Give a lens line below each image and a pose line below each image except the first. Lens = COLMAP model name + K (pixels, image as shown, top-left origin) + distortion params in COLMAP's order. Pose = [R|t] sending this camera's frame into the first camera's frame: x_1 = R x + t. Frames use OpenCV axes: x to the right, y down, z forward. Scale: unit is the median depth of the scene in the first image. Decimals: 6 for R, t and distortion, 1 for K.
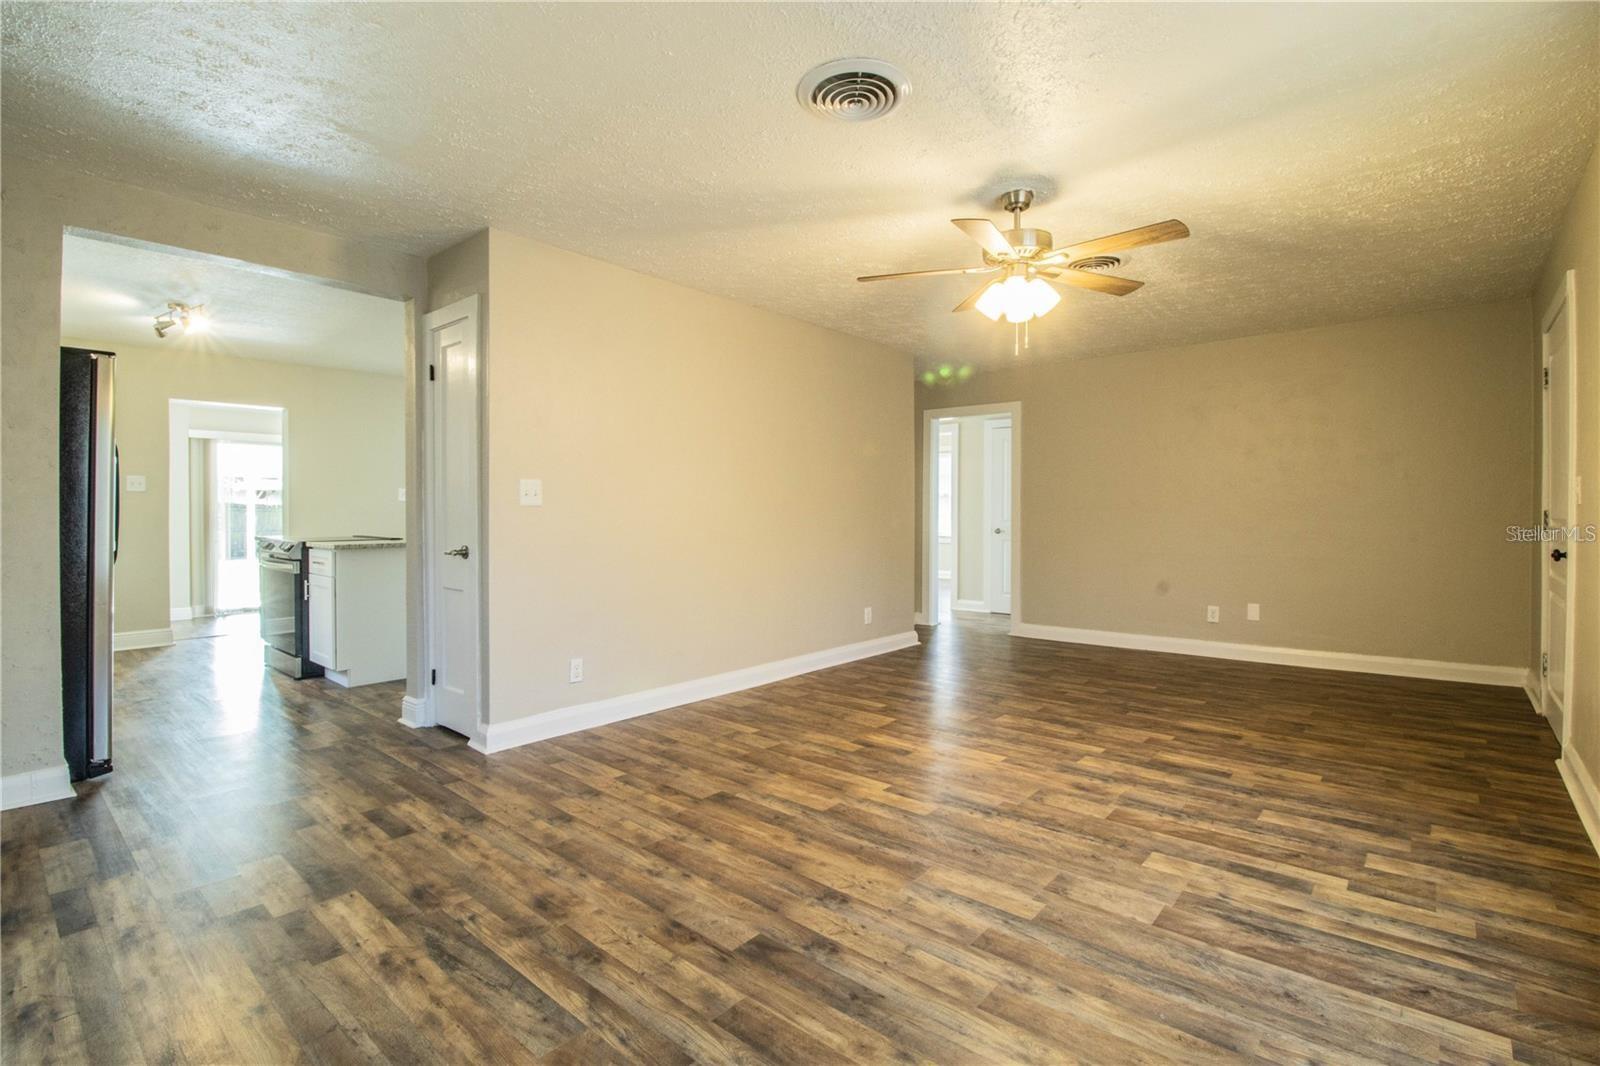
lens RADIAL K [[738.1, 0, 808.9], [0, 738.1, 528.1], [0, 0, 1]] dist [-0.003410, -0.010511]
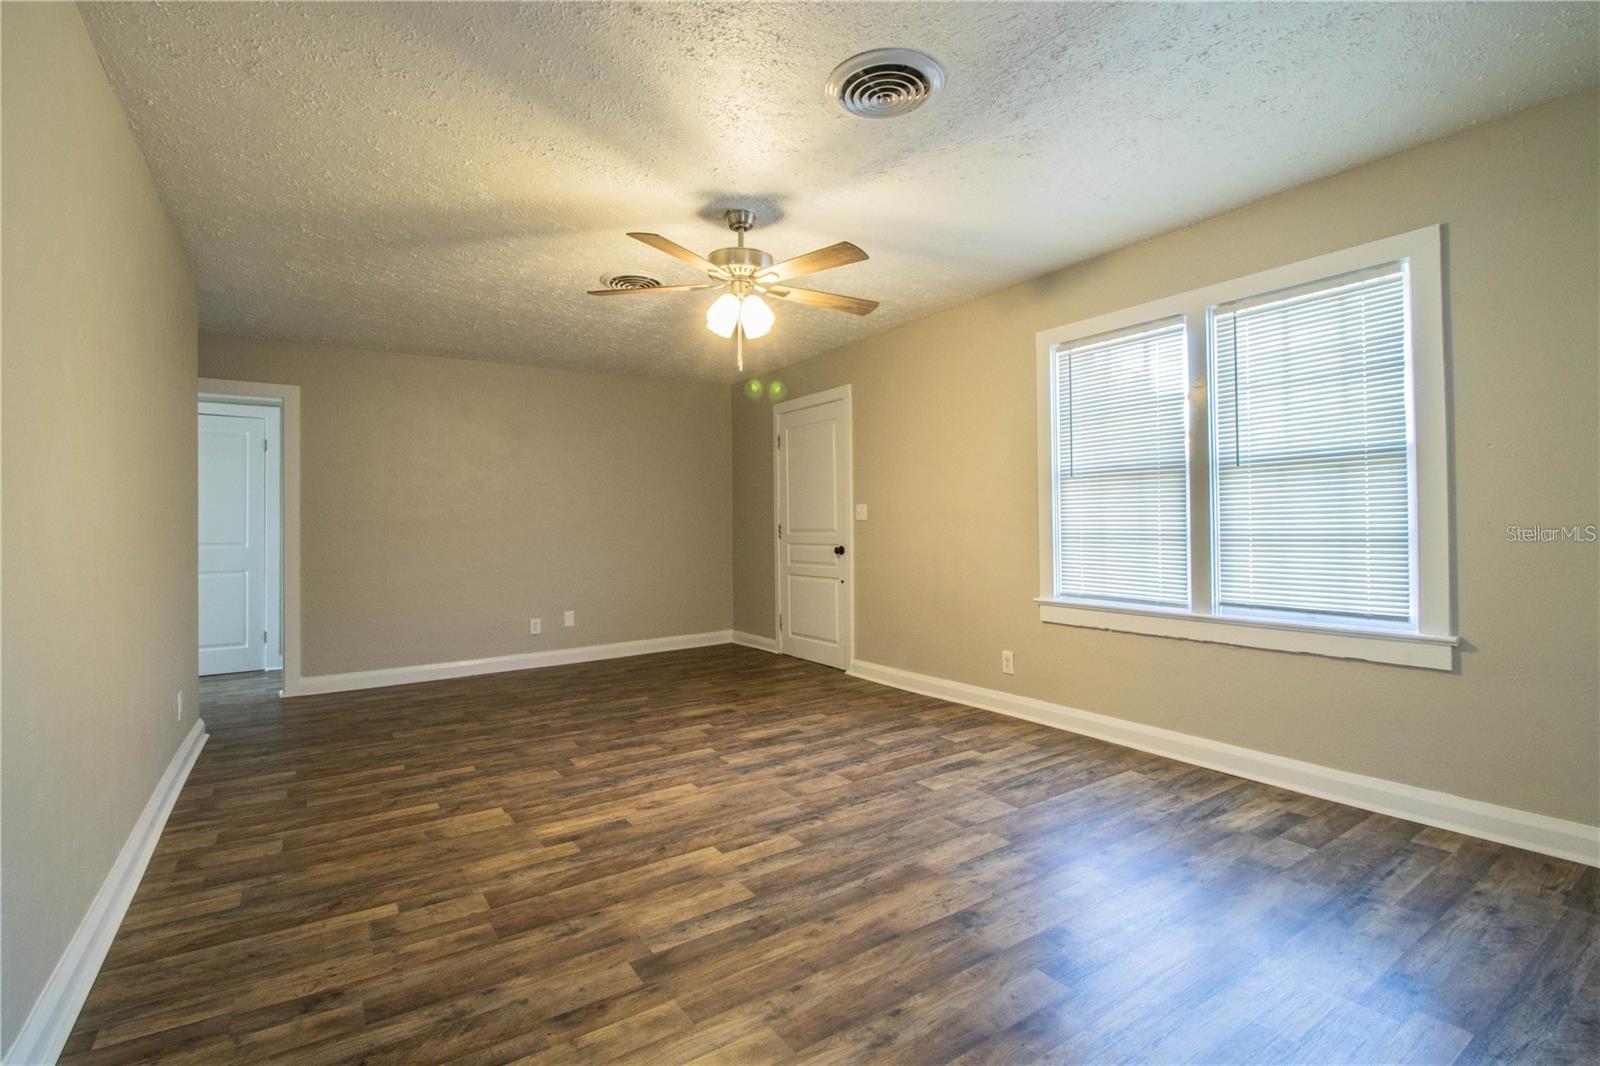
lens RADIAL K [[738.1, 0, 806.8], [0, 738.1, 527.1], [0, 0, 1]] dist [-0.003410, -0.010511]
pose [[0.265402, -0.005770, 0.964121, -0.743038], [0.033965, 0.999417, -0.003369, -0.015218], [-0.963539, 0.033641, 0.265443, 0.719048]]
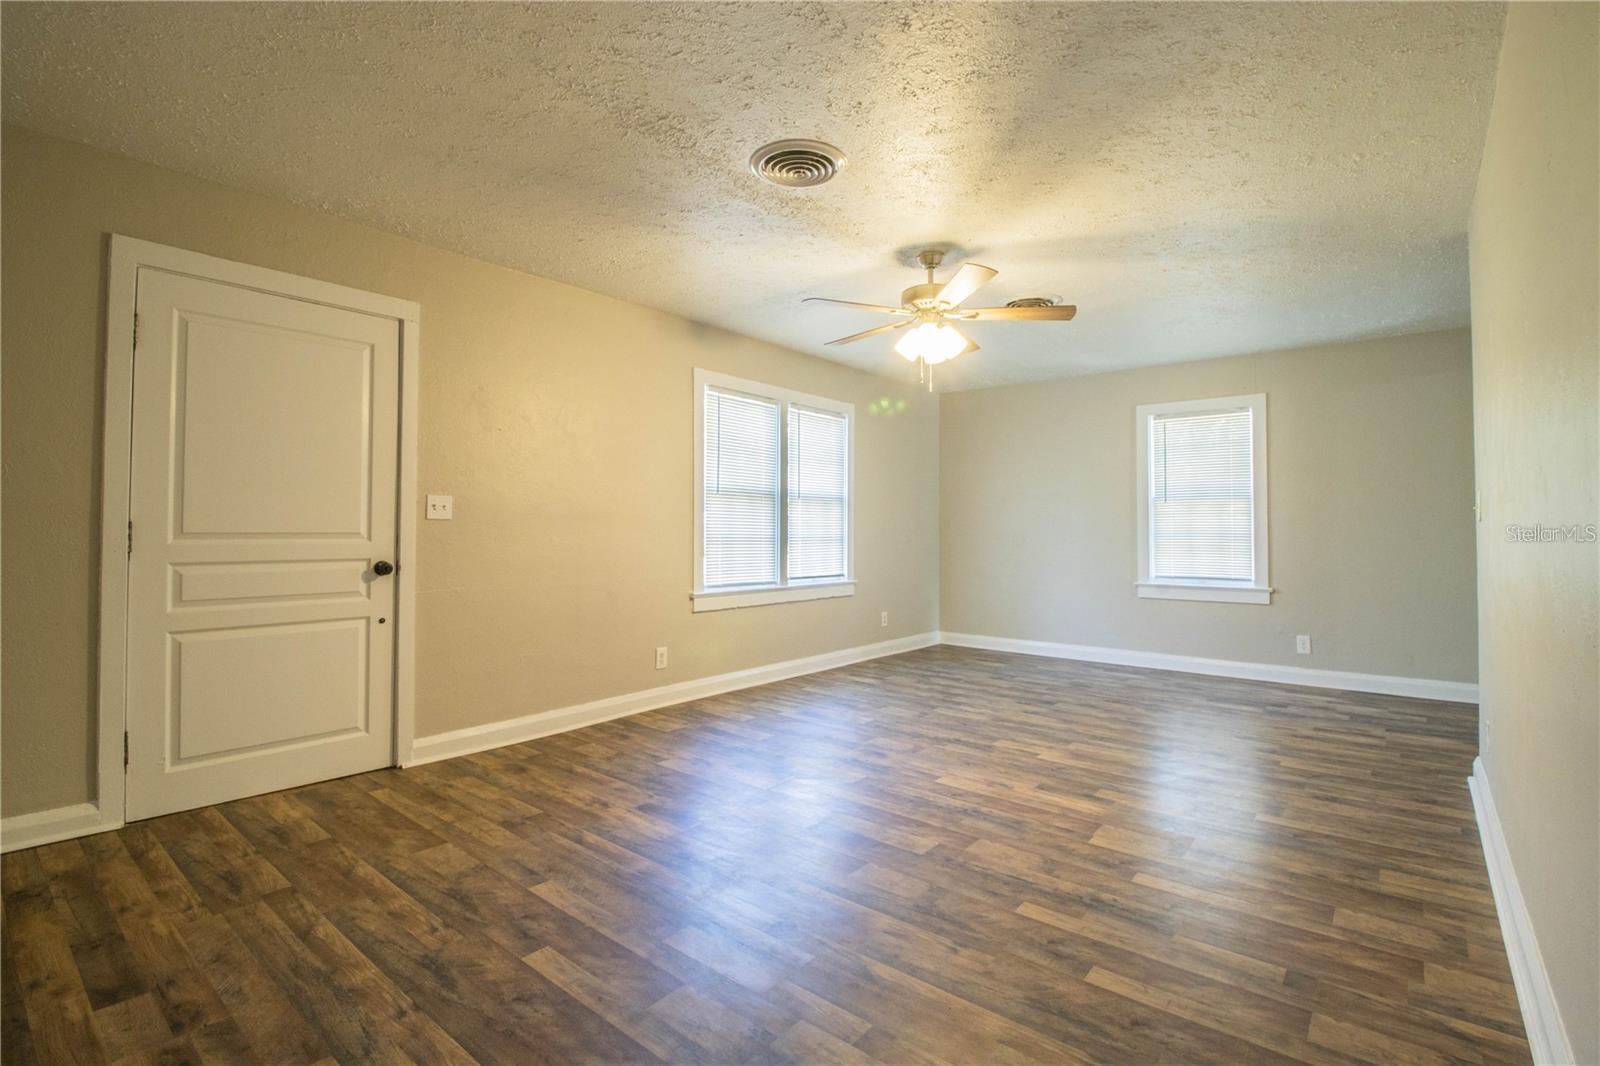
lens RADIAL K [[738.1, 0, 808.8], [0, 738.1, 534.4], [0, 0, 1]] dist [-0.003410, -0.010511]
pose [[-0.999753, -0.003938, -0.021862, 0.556510], [-0.004523, 0.999632, 0.026734, -0.046167], [0.021748, 0.026826, -0.999403, 2.381552]]
